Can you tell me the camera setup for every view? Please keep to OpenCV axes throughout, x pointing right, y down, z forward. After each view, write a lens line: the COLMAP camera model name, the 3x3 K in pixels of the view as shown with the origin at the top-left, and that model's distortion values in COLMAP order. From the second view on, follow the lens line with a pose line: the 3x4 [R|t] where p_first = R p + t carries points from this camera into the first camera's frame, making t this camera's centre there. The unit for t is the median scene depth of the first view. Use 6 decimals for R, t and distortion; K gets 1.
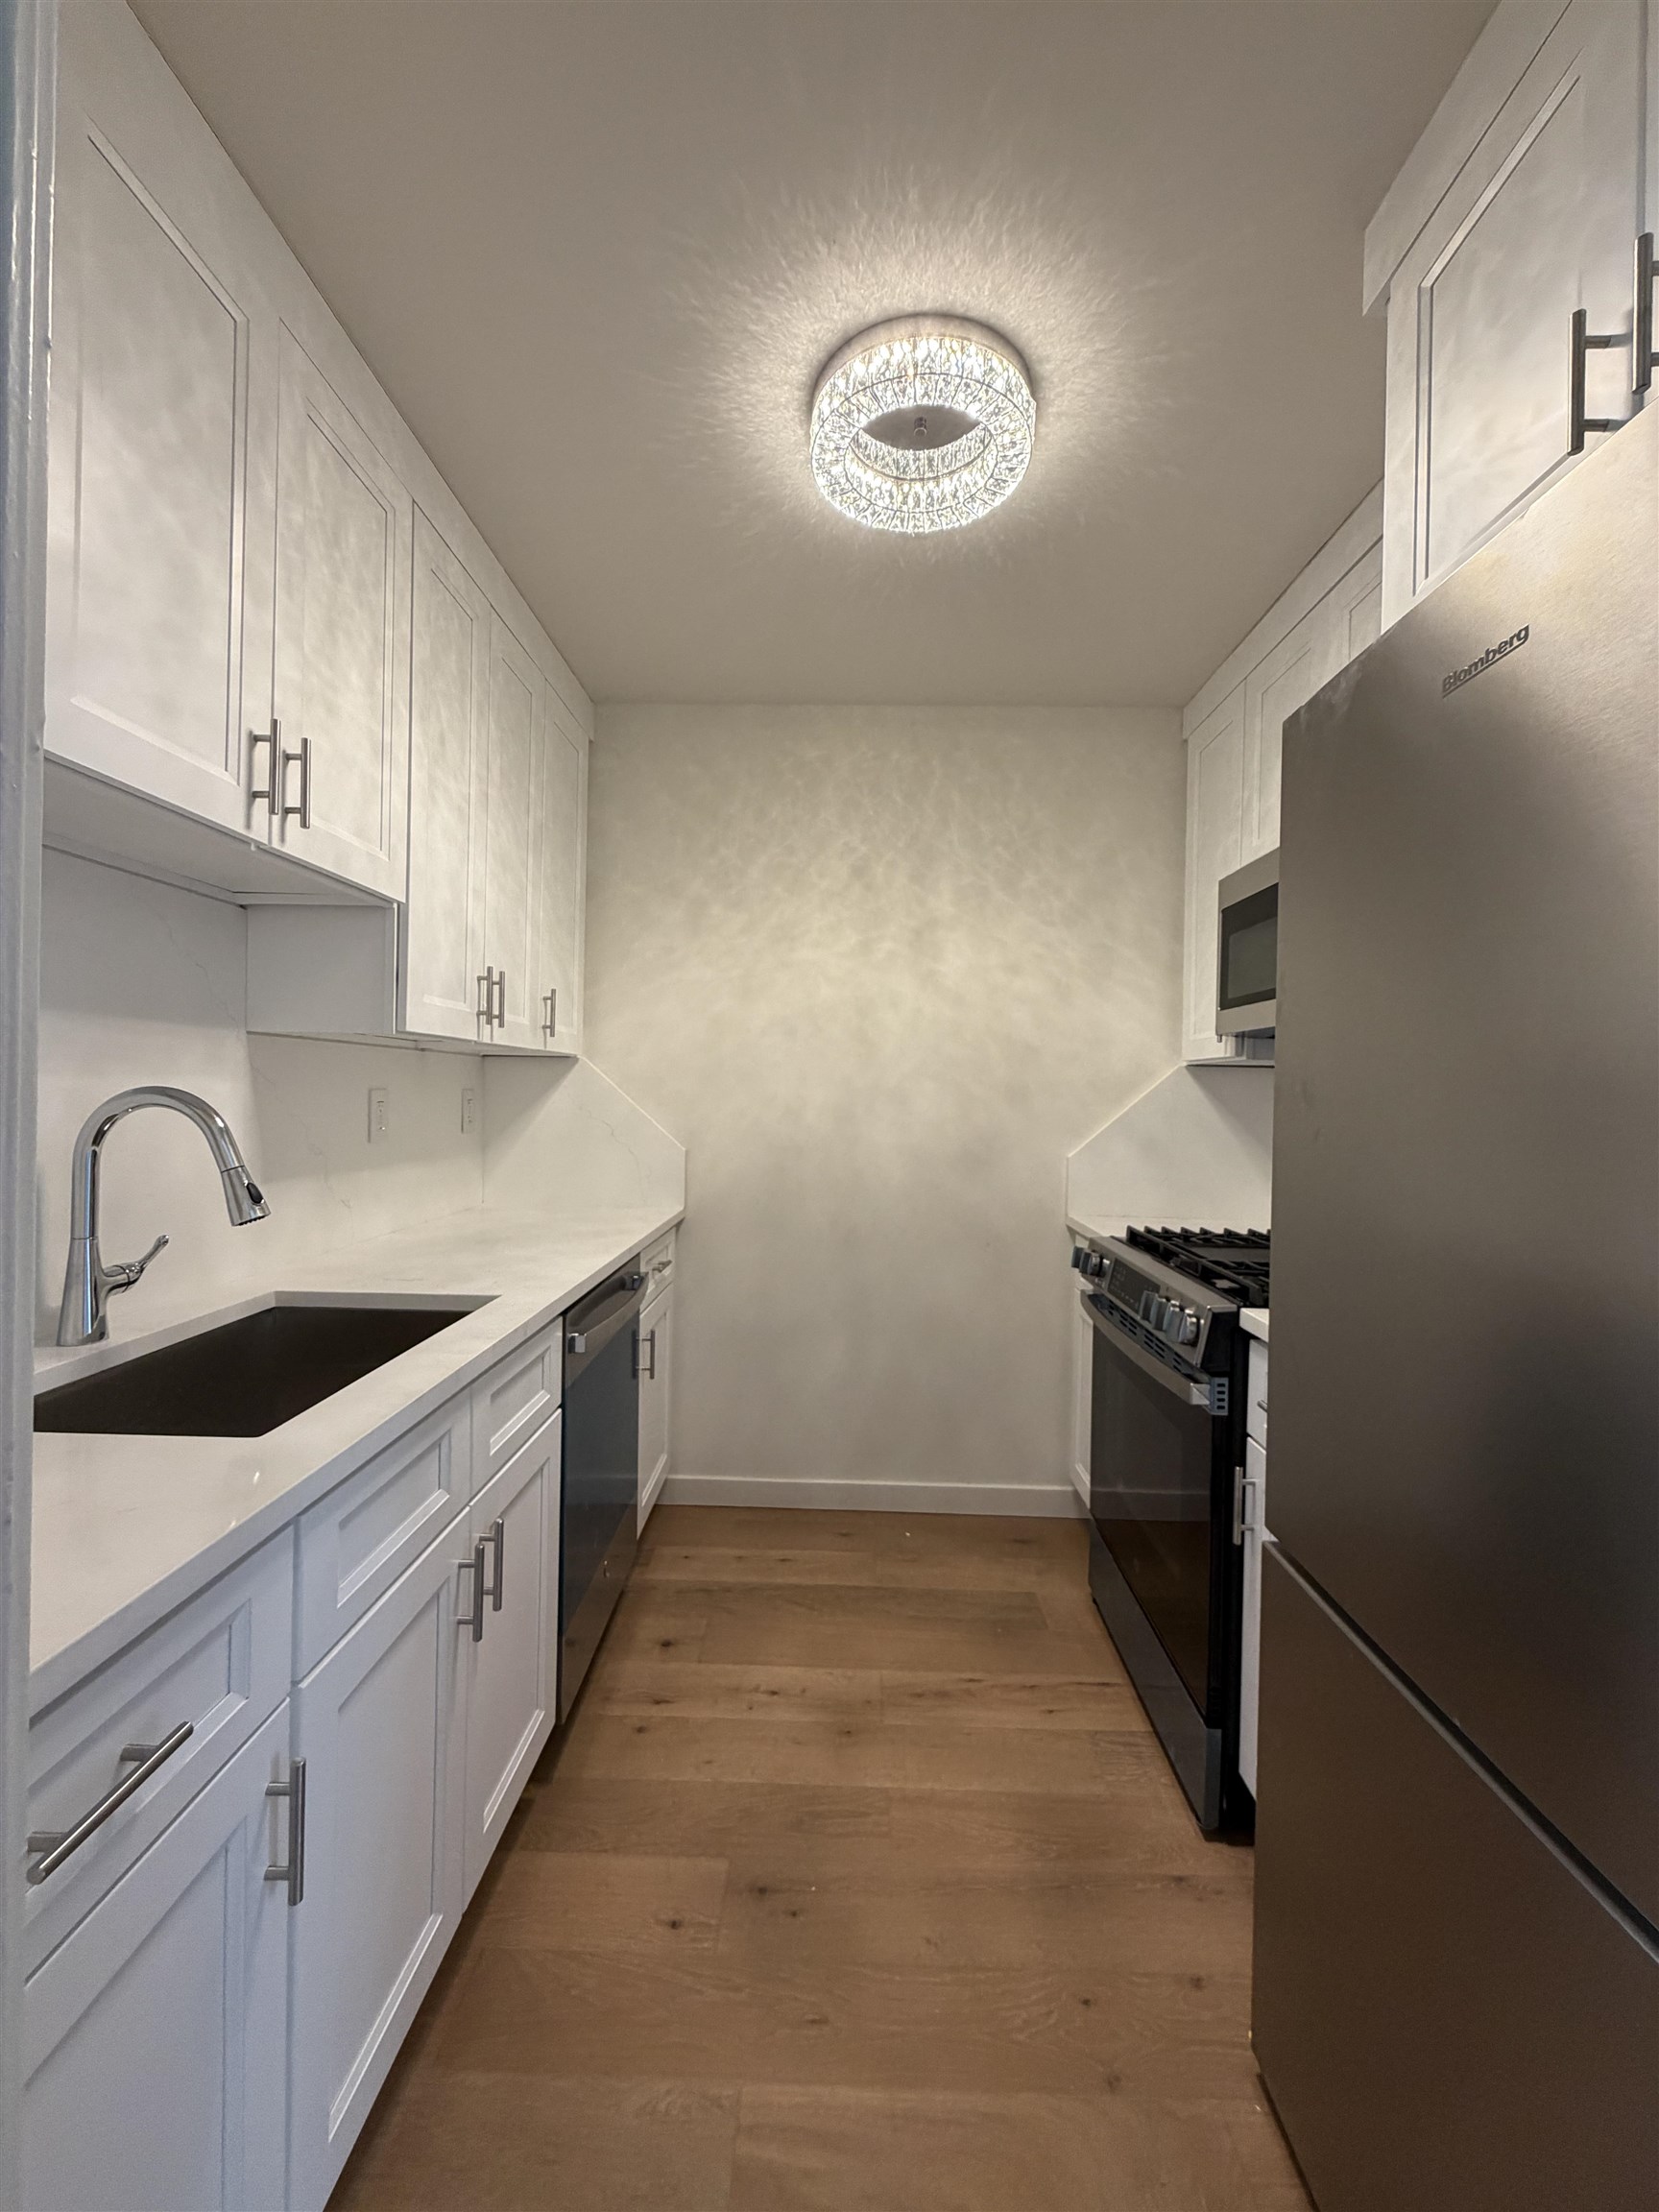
lens RADIAL K [[880.9, 0, 829.8], [0, 880.9, 1105.2], [0, 0, 1]] dist [0.003740, -0.000422]
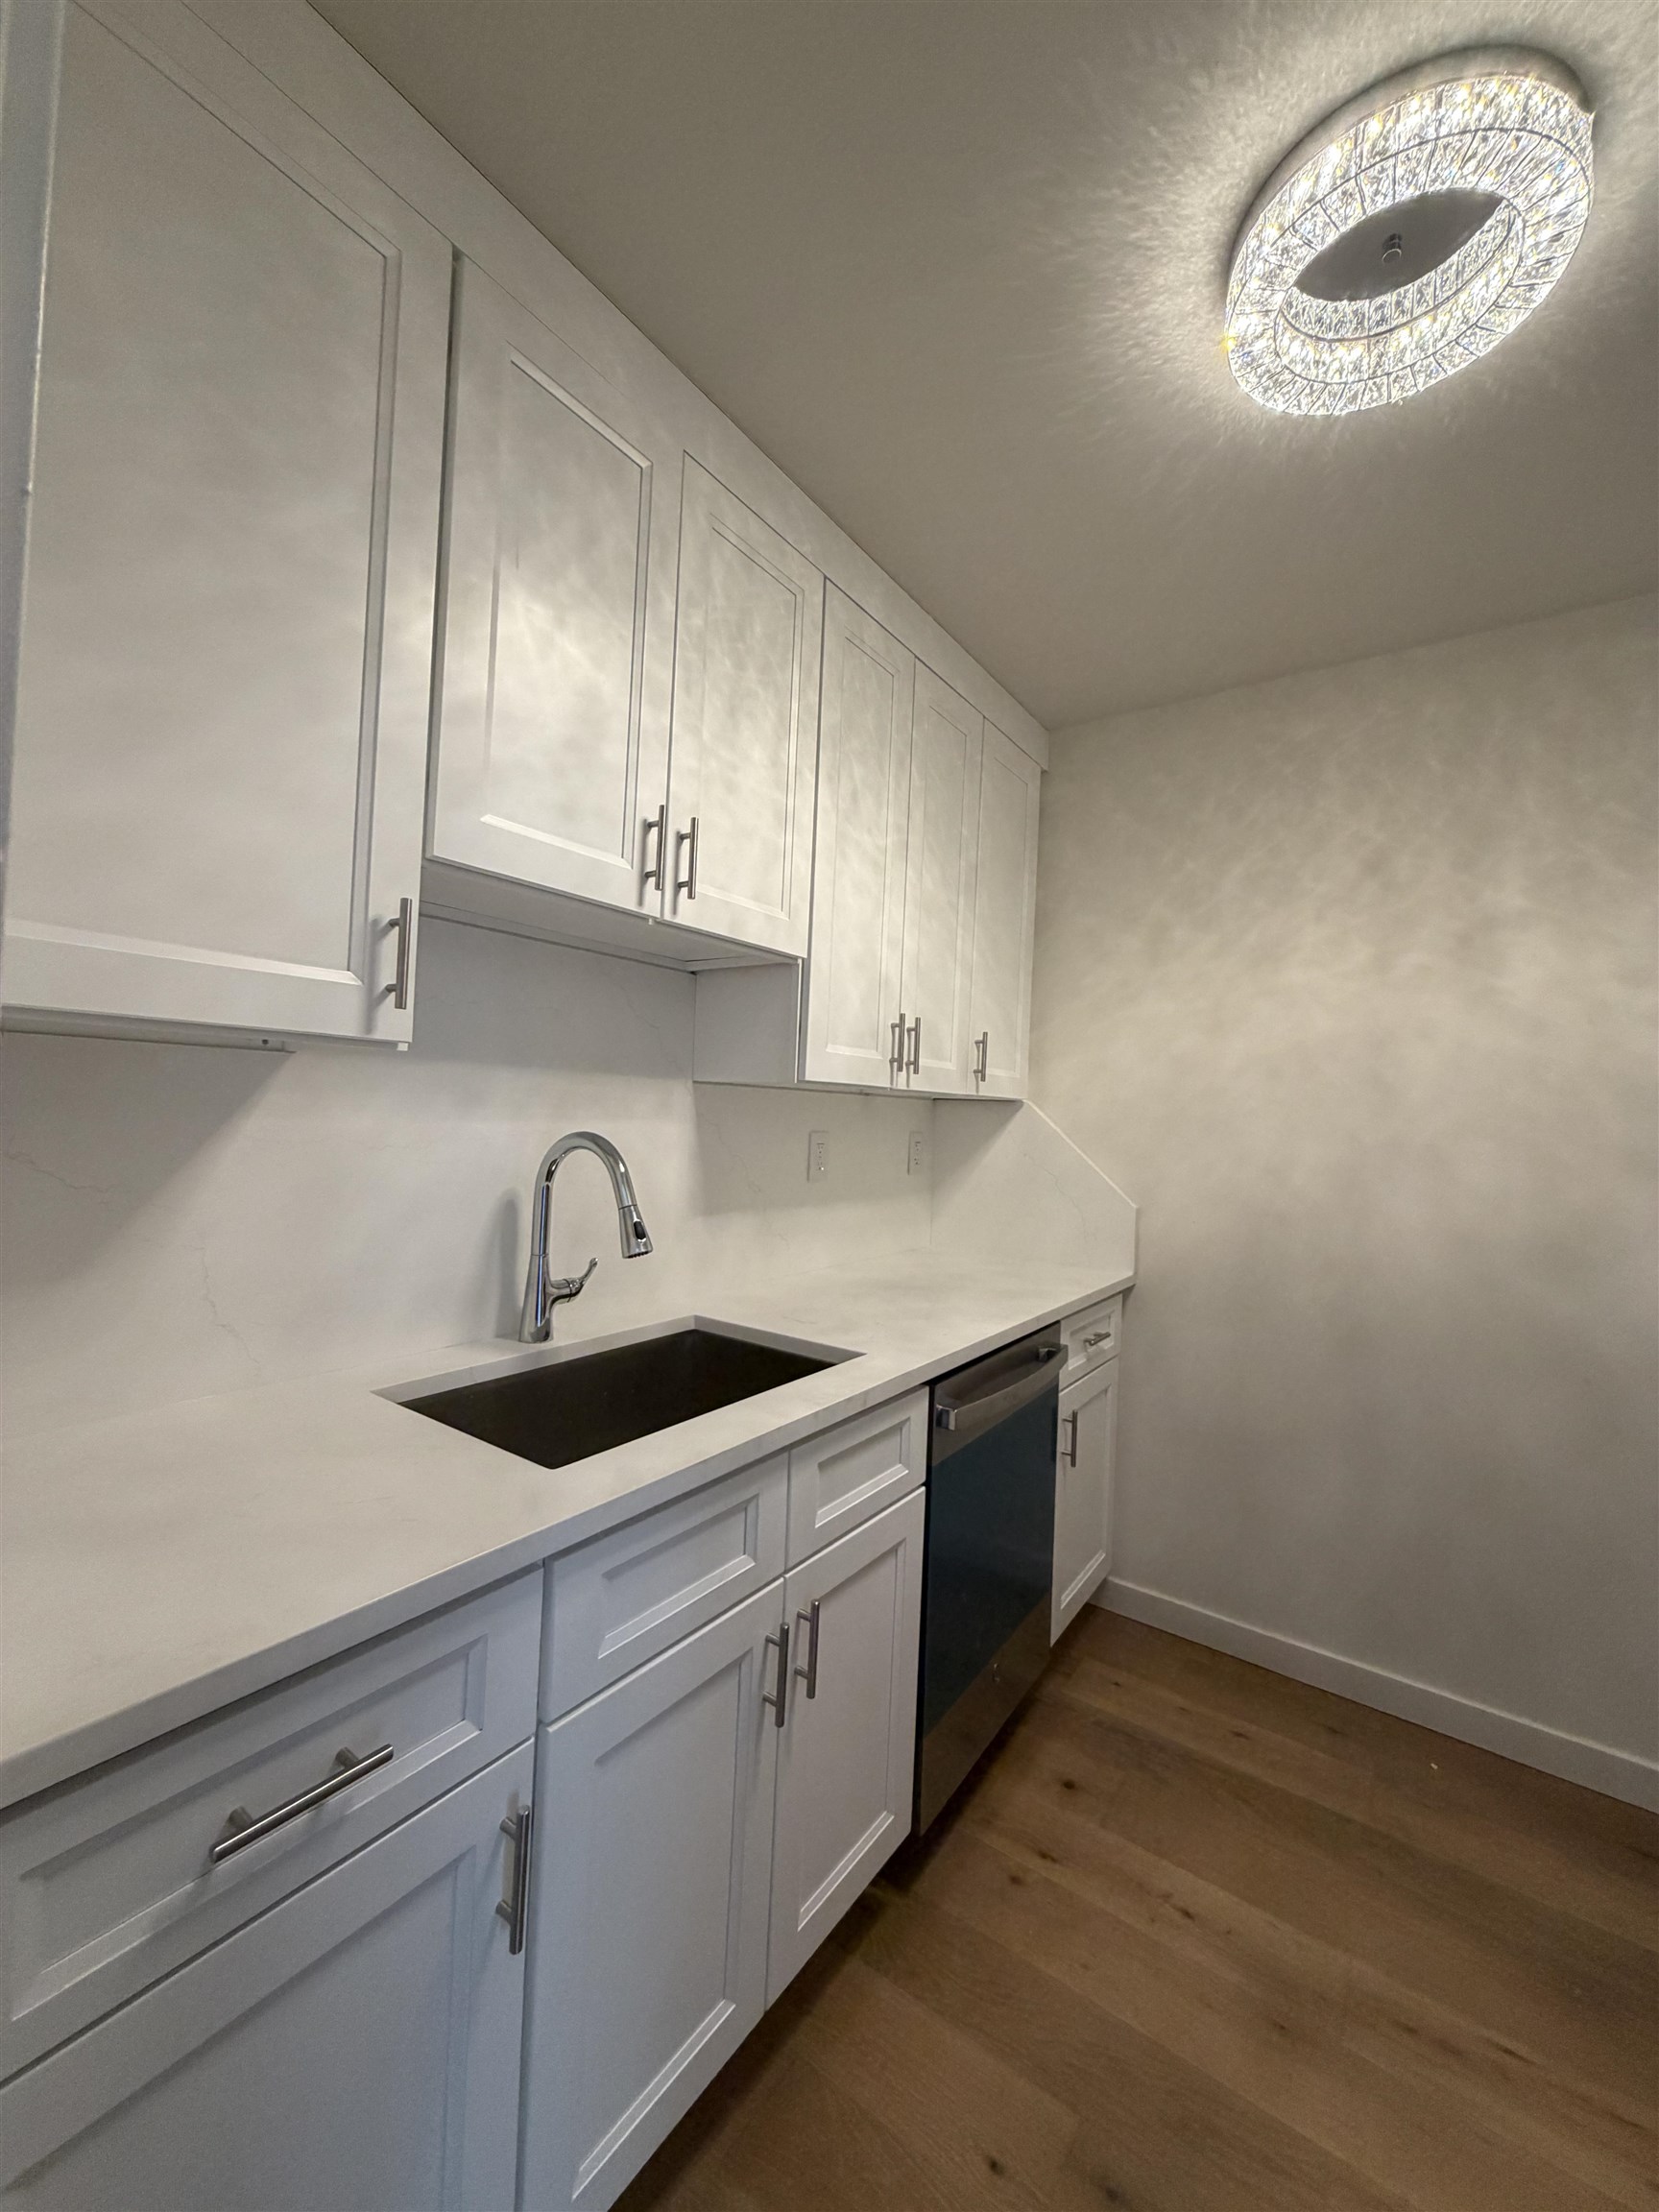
lens RADIAL K [[880.9, 0, 831.0], [0, 880.9, 1102.1], [0, 0, 1]] dist [0.003740, -0.000422]
pose [[0.826826, 0.011530, -0.562339, 0.124737], [-0.035332, 0.998880, -0.031470, -0.025951], [0.561347, 0.045889, 0.826308, 0.155439]]
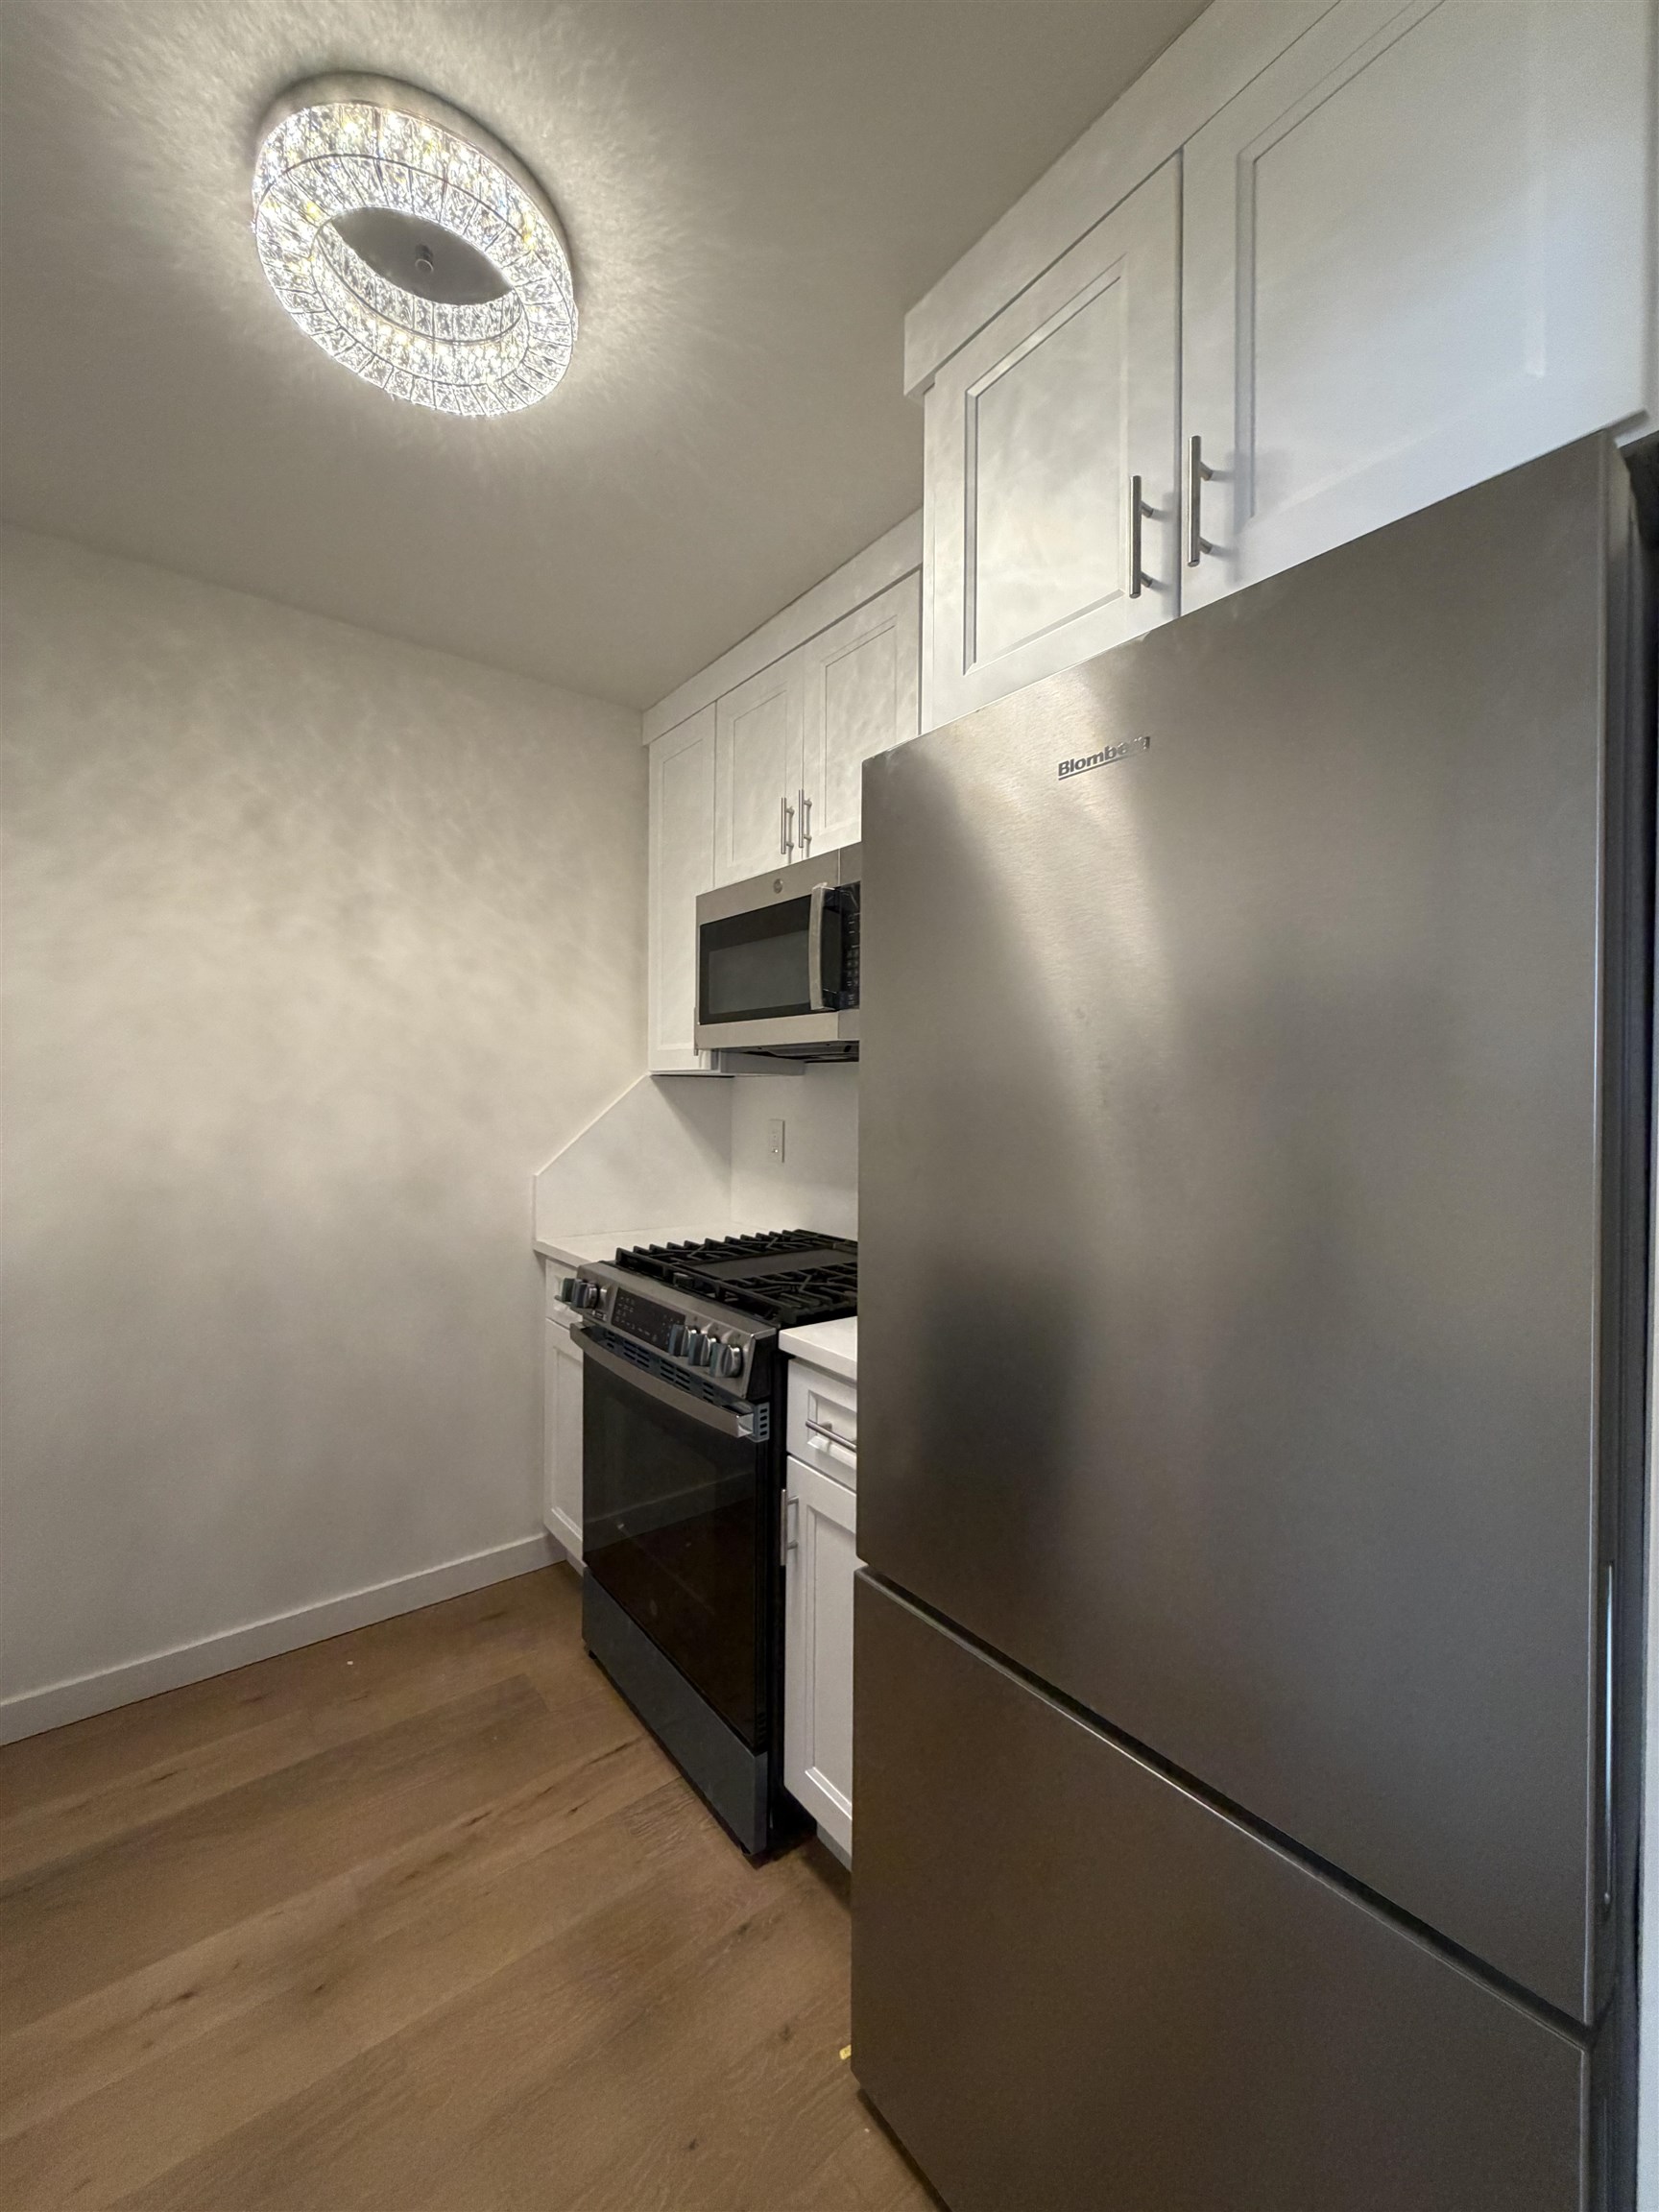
lens RADIAL K [[880.9, 0, 826.8], [0, 880.9, 1102.3], [0, 0, 1]] dist [0.003740, -0.000422]
pose [[0.773532, -0.021199, 0.633403, -0.115616], [0.015220, 0.999774, 0.014874, -0.041699], [-0.633575, -0.001865, 0.773679, 0.168887]]
